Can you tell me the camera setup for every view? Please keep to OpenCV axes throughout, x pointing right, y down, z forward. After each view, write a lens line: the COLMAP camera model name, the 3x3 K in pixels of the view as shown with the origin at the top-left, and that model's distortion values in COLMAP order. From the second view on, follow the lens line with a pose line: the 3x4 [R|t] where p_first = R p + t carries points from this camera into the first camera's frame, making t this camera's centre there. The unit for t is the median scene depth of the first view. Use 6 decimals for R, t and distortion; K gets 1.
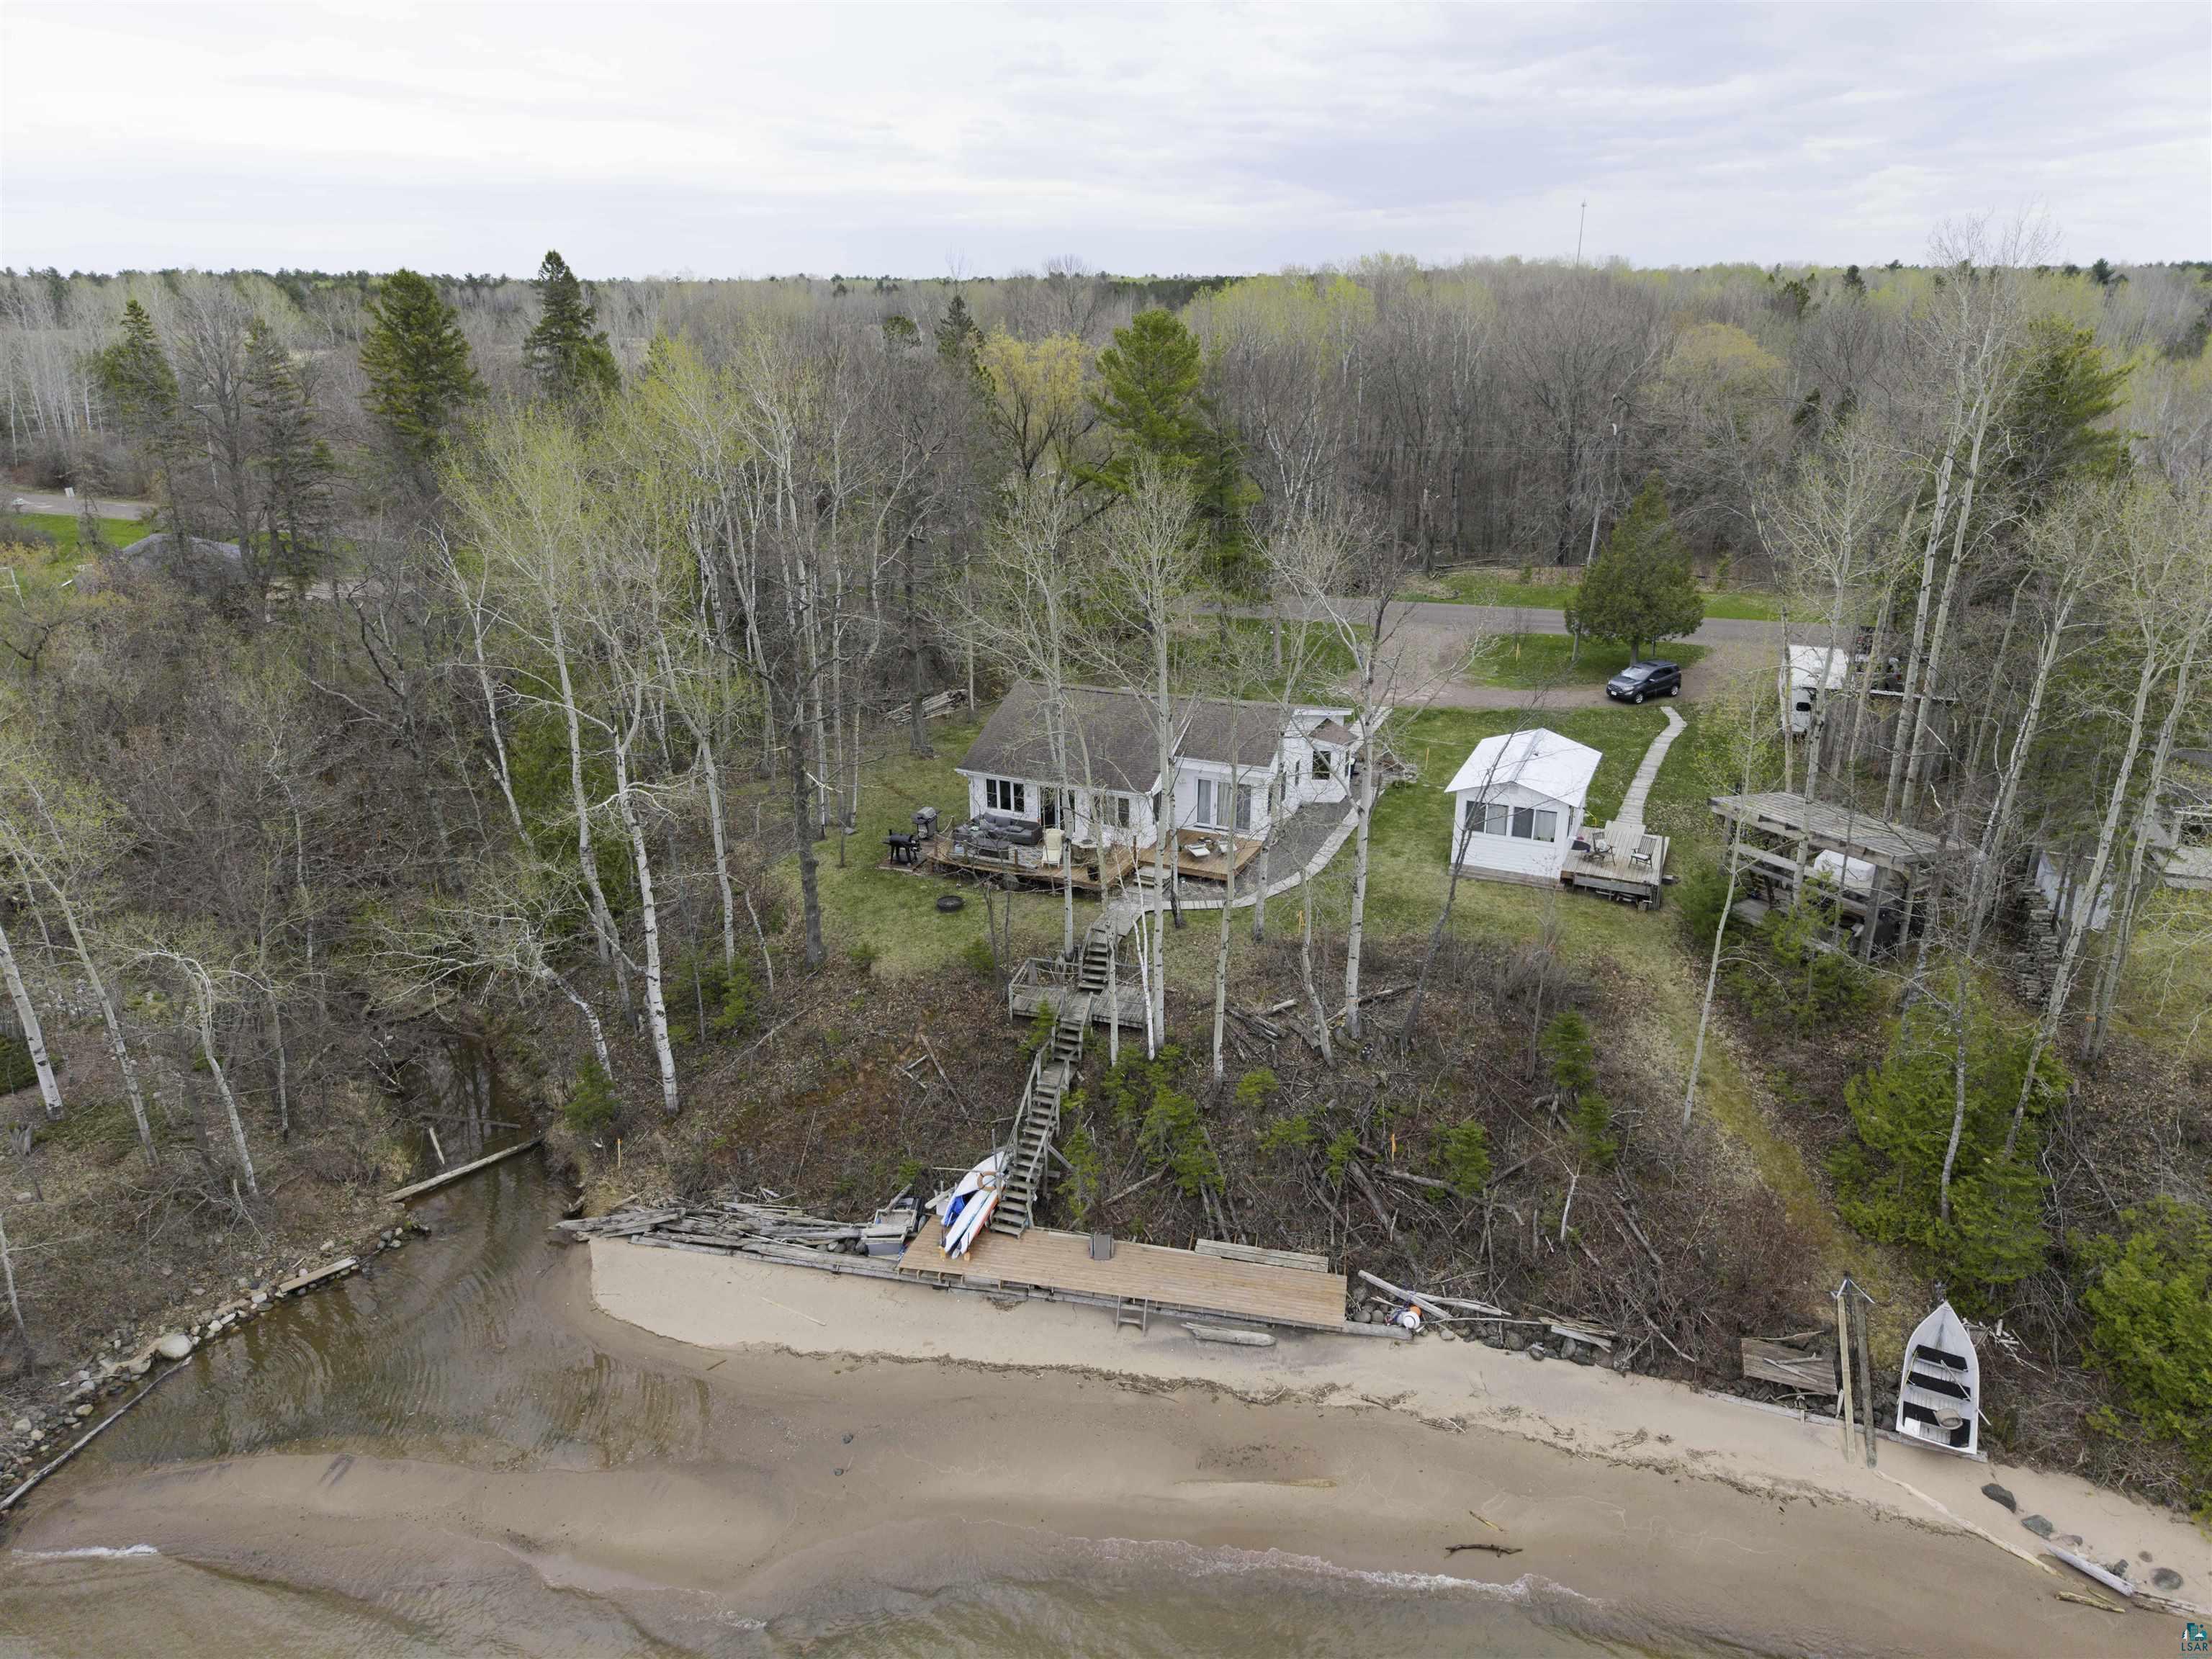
lens RADIAL K [[1525.1, 0, 1106.0], [0, 1525.1, 829.5], [0, 0, 1]] dist [0.000560, 0.004050]
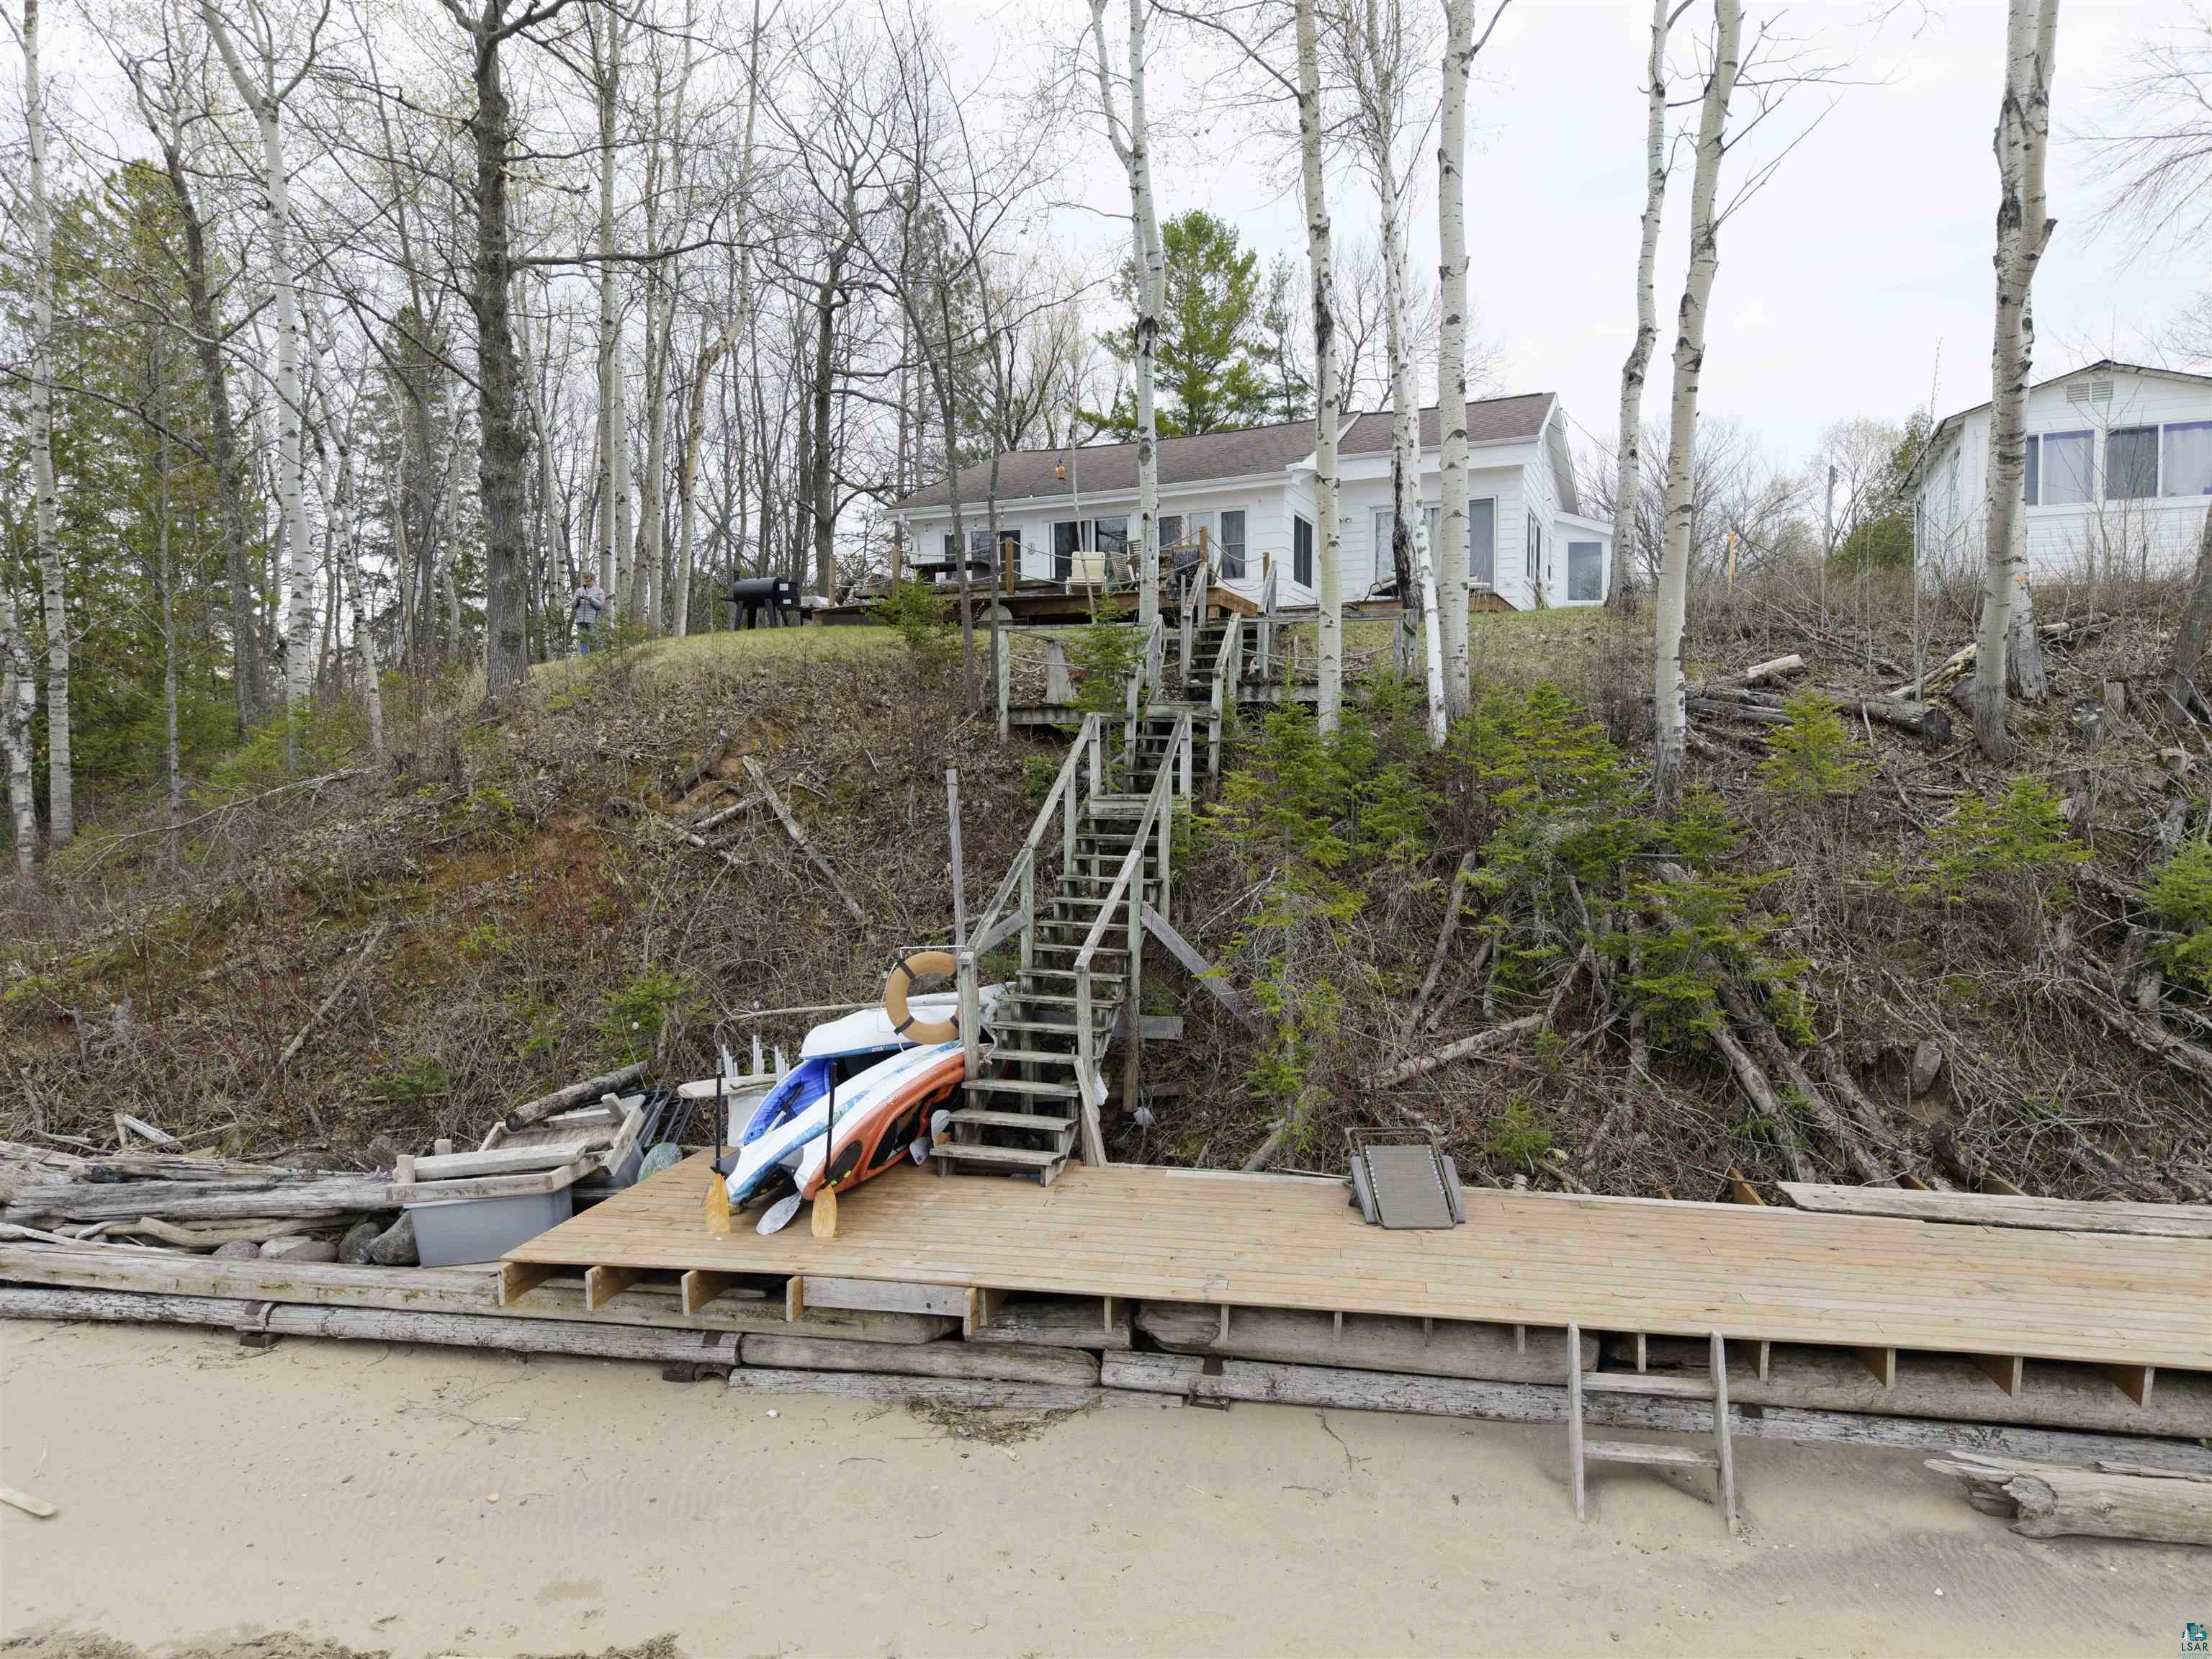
lens RADIAL K [[1530.3, 0, 1086.0], [0, 1530.3, 830.6], [0, 0, 1]] dist [-0.001882, -0.009596]
pose [[0.999878, -0.001155, 0.015596, -0.052580], [0.005970, 0.949943, -0.312366, 0.280292], [-0.014454, 0.312421, 0.949834, 0.723409]]
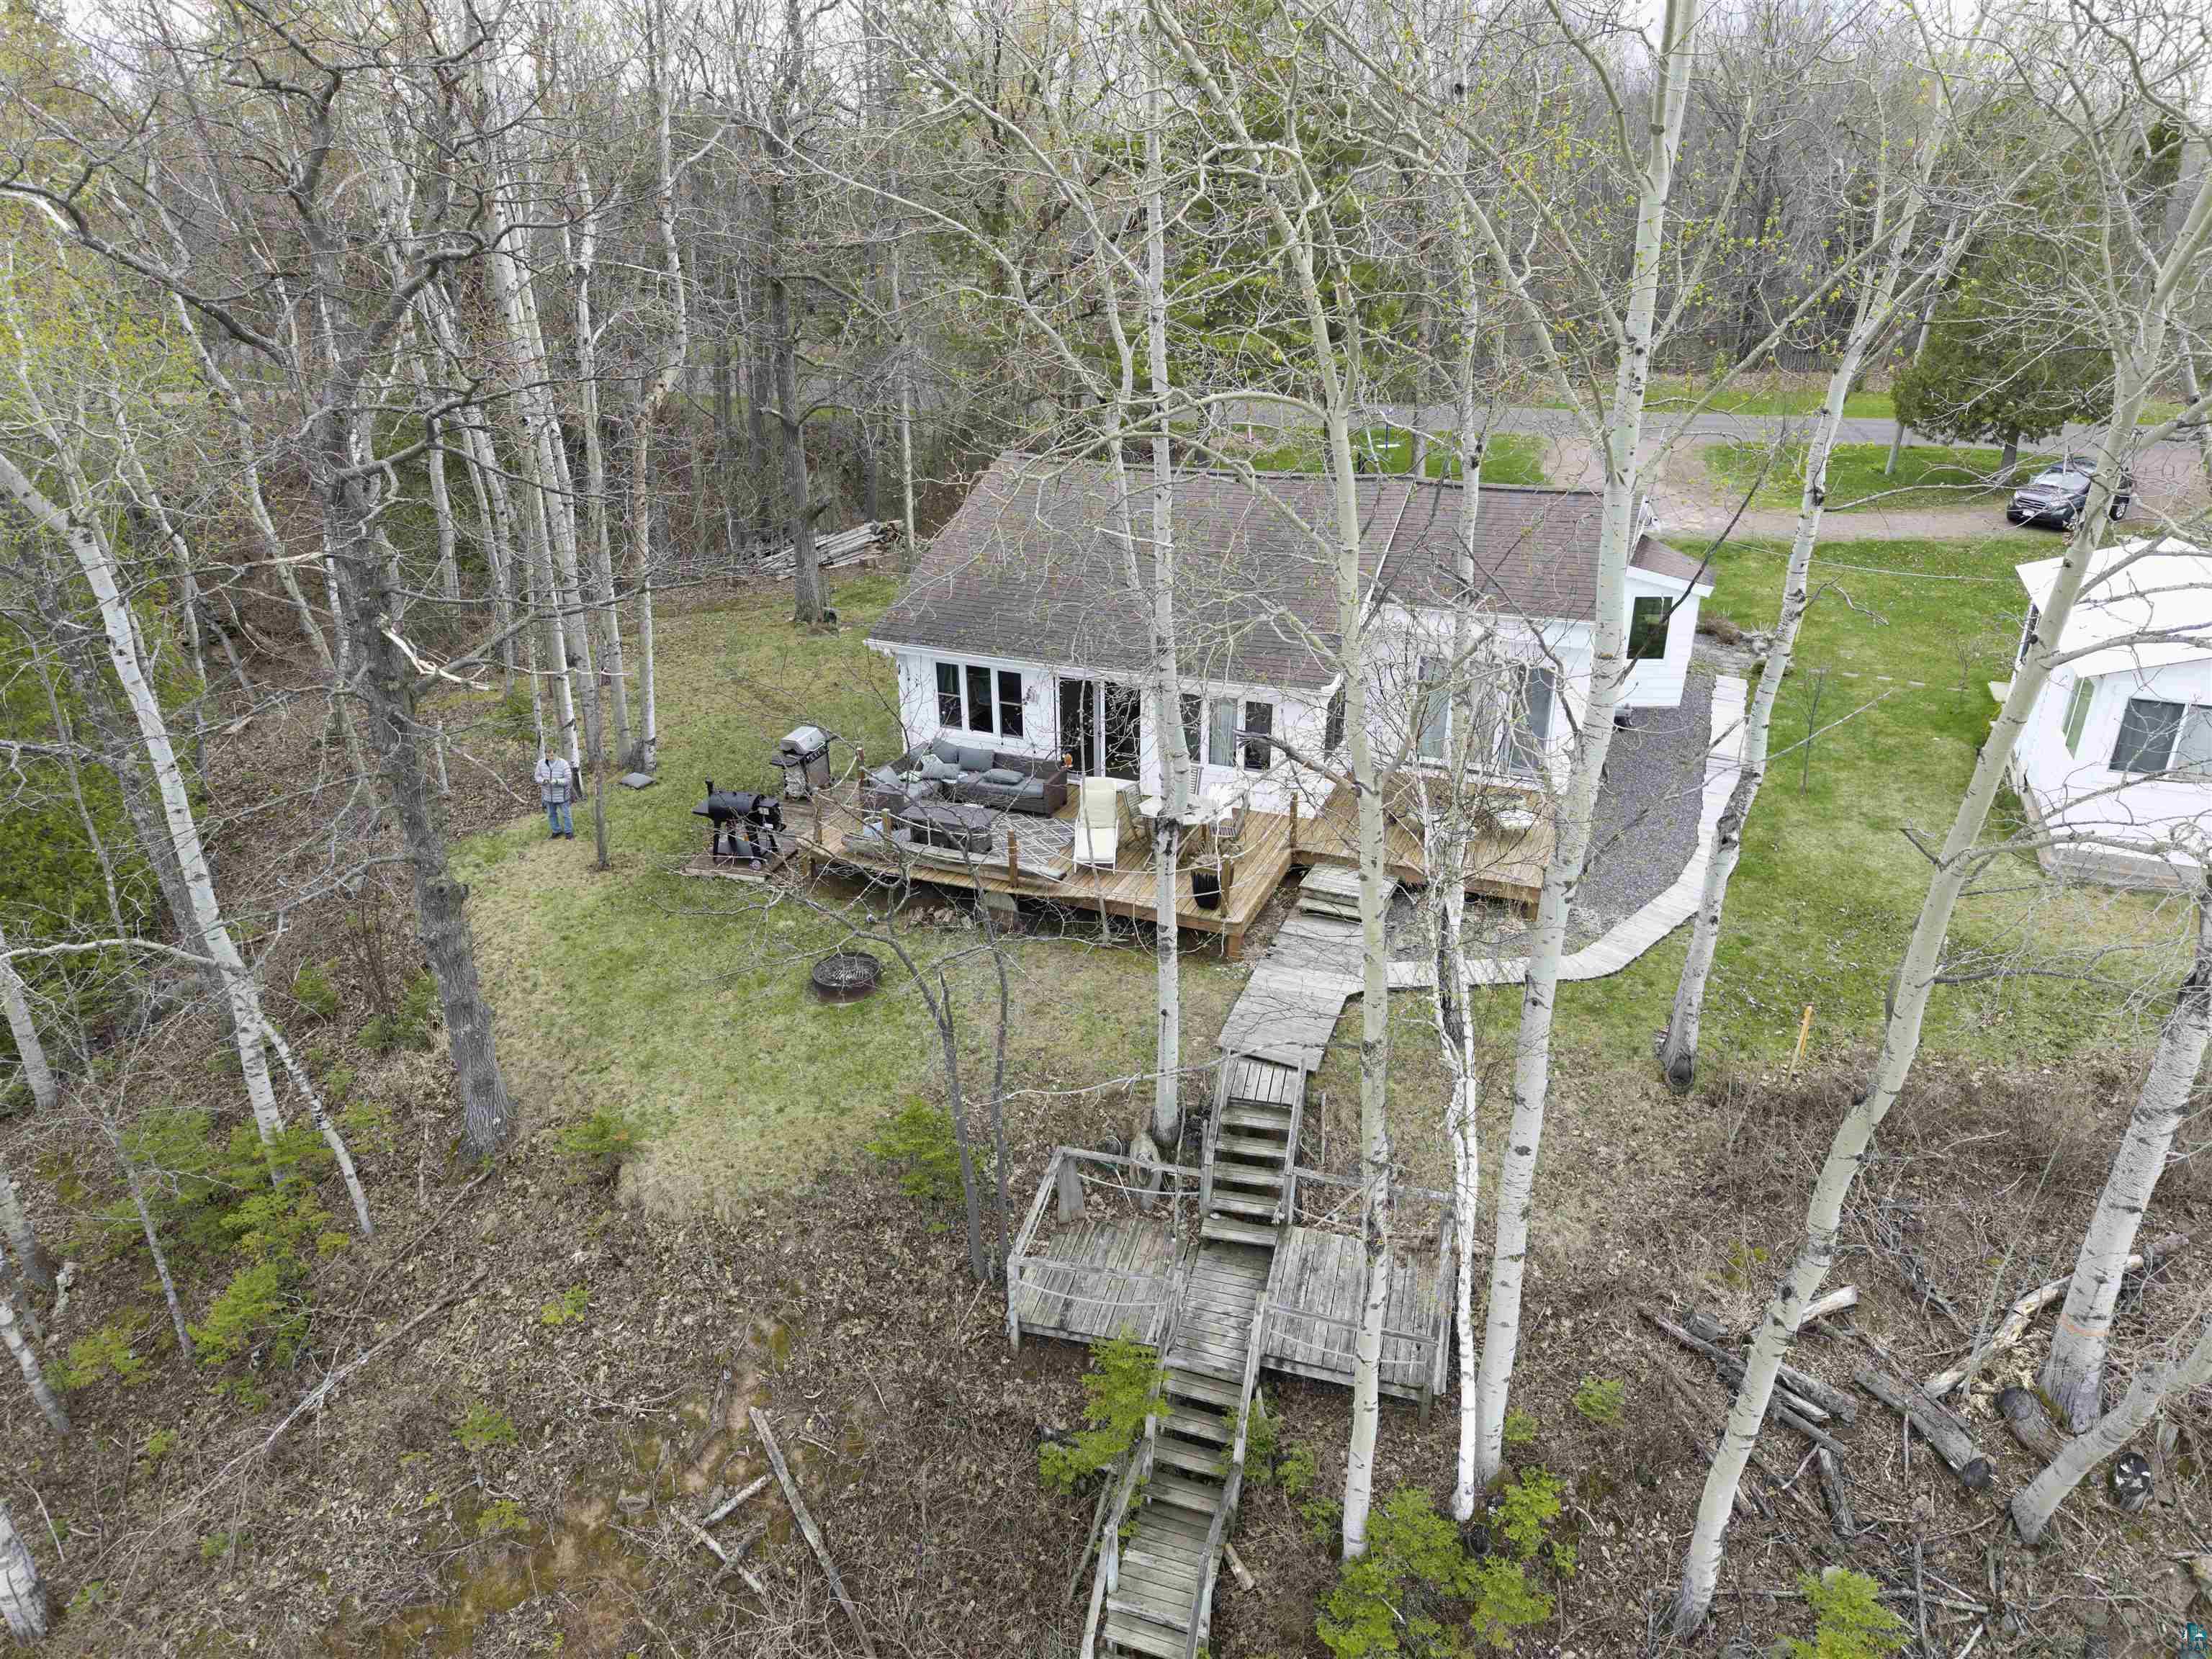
lens RADIAL K [[1530.3, 0, 1086.0], [0, 1530.3, 830.6], [0, 0, 1]] dist [-0.001882, -0.009596]
pose [[0.999841, -0.012683, 0.012539, -0.053257], [0.011927, 0.998209, 0.058623, -0.012731], [-0.013260, -0.058464, 0.998201, 0.717328]]
